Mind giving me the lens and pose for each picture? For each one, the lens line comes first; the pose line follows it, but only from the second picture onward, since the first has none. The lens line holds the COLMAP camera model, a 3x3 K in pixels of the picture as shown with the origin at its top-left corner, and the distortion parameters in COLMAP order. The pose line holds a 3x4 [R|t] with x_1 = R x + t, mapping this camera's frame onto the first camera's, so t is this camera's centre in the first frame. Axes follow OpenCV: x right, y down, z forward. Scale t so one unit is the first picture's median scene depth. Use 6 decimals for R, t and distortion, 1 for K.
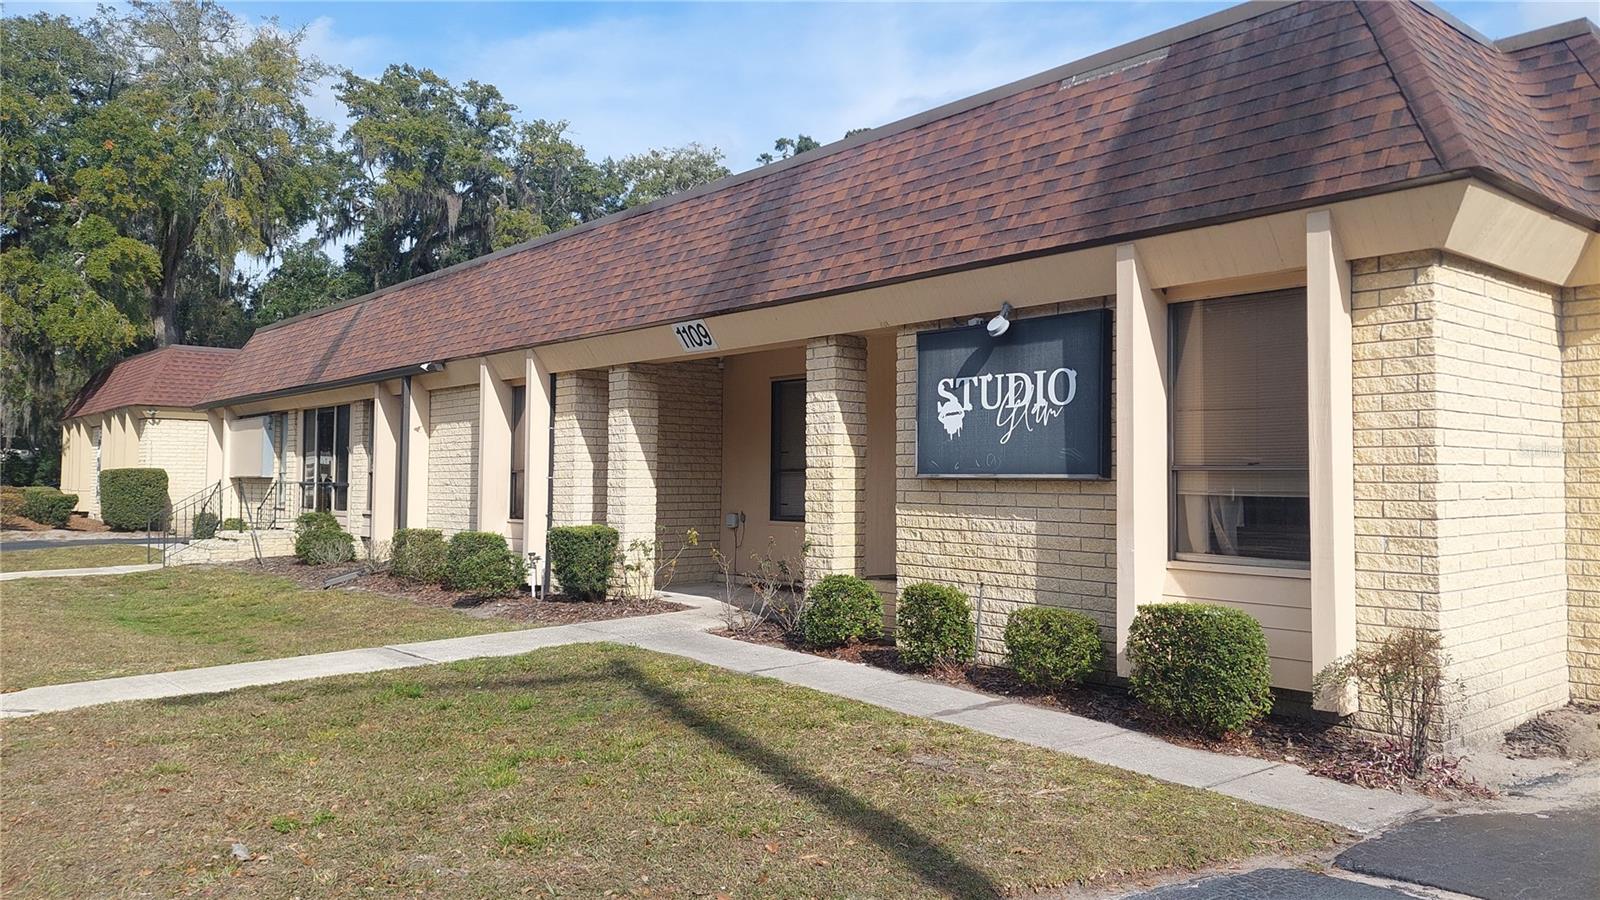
lens RADIAL K [[1111.4, 0, 800.0], [0, 1111.4, 450.0], [0, 0, 1]] dist [0.050339, -0.000198]
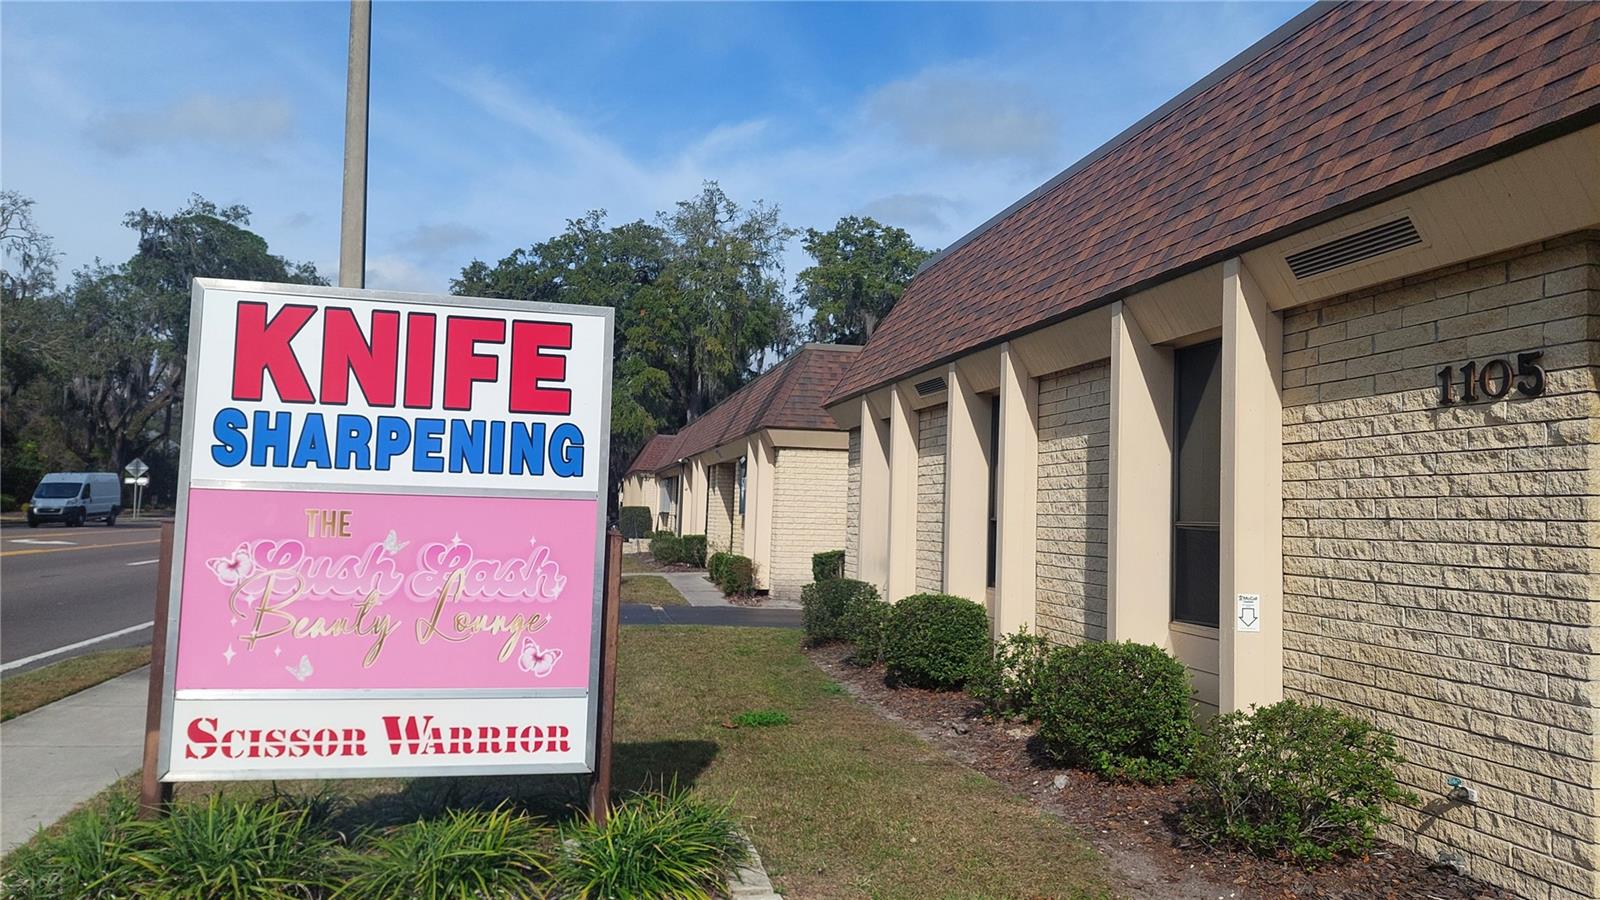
lens RADIAL K [[1111.4, 0, 800.0], [0, 1111.4, 450.0], [0, 0, 1]] dist [0.050339, -0.000198]
pose [[0.886516, -0.009291, -0.462605, 0.220726], [-0.015818, 0.998605, -0.050369, 0.006135], [0.462428, 0.051970, 0.885133, -0.207715]]
